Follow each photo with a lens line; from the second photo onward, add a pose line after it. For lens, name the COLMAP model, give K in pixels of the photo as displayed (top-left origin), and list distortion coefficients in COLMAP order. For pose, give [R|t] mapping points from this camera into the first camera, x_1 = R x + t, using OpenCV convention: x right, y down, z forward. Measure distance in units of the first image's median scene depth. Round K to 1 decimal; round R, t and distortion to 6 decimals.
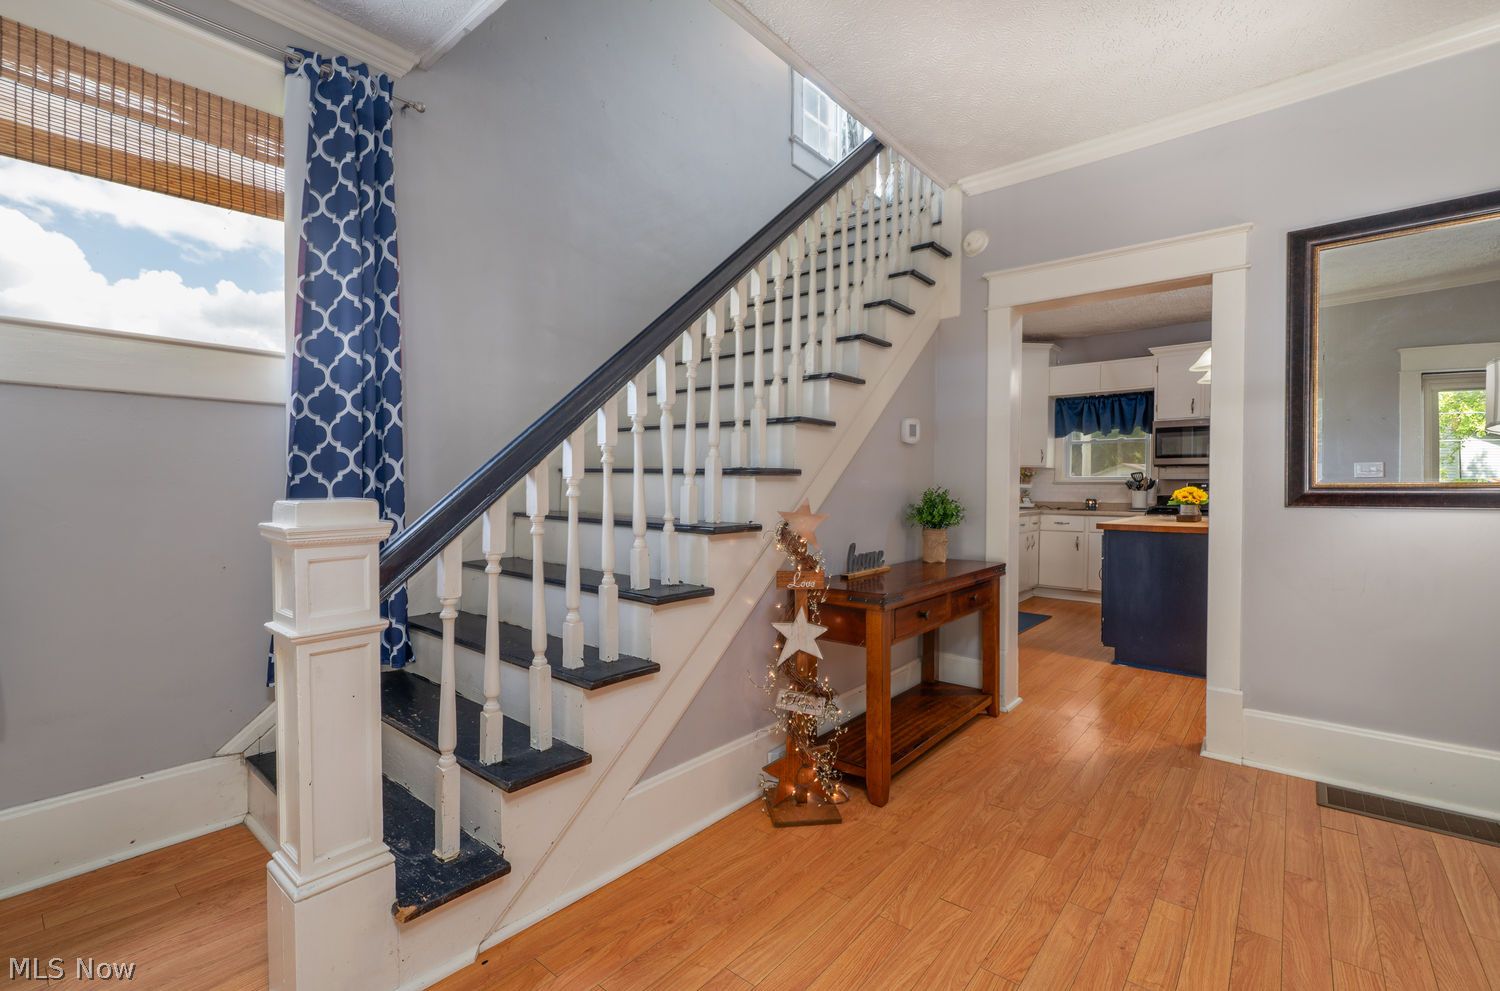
lens RADIAL K [[656.1, 0, 750.0], [0, 656.1, 495.5], [0, 0, 1]] dist [-0.000367, -0.000025]
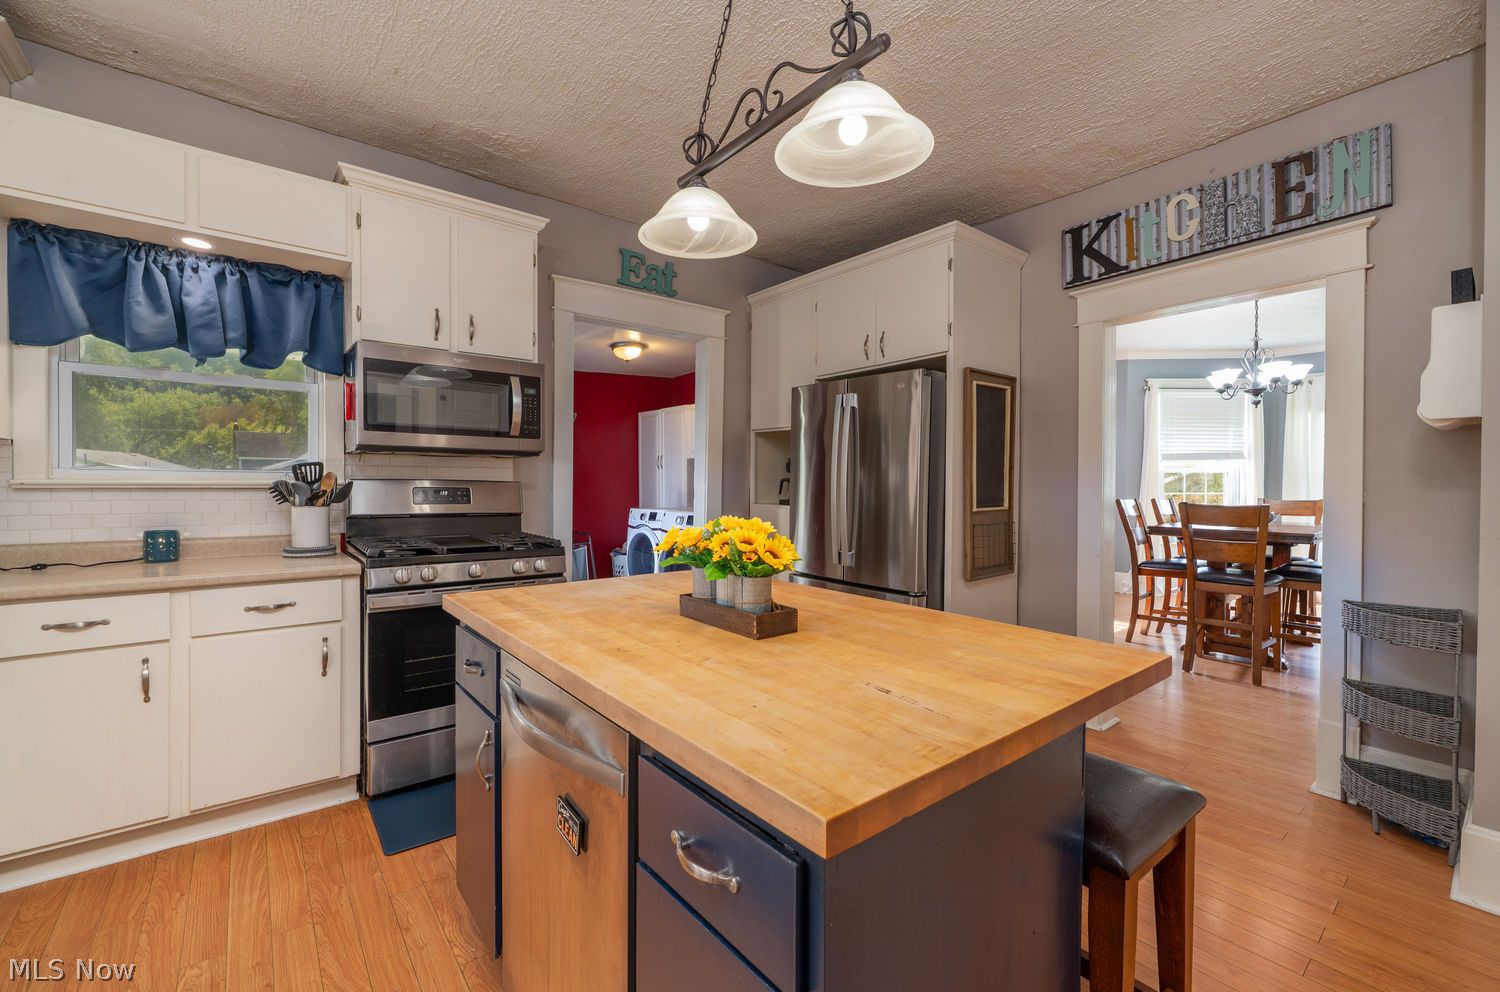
lens RADIAL K [[626.2, 0, 750.0], [0, 626.2, 496.0], [0, 0, 1]] dist [0.000297, -0.000169]
pose [[0.193562, -0.014545, 0.980980, 0.256631], [0.018462, 0.999767, 0.011181, -0.013021], [-0.980914, 0.015947, 0.193785, 0.643652]]
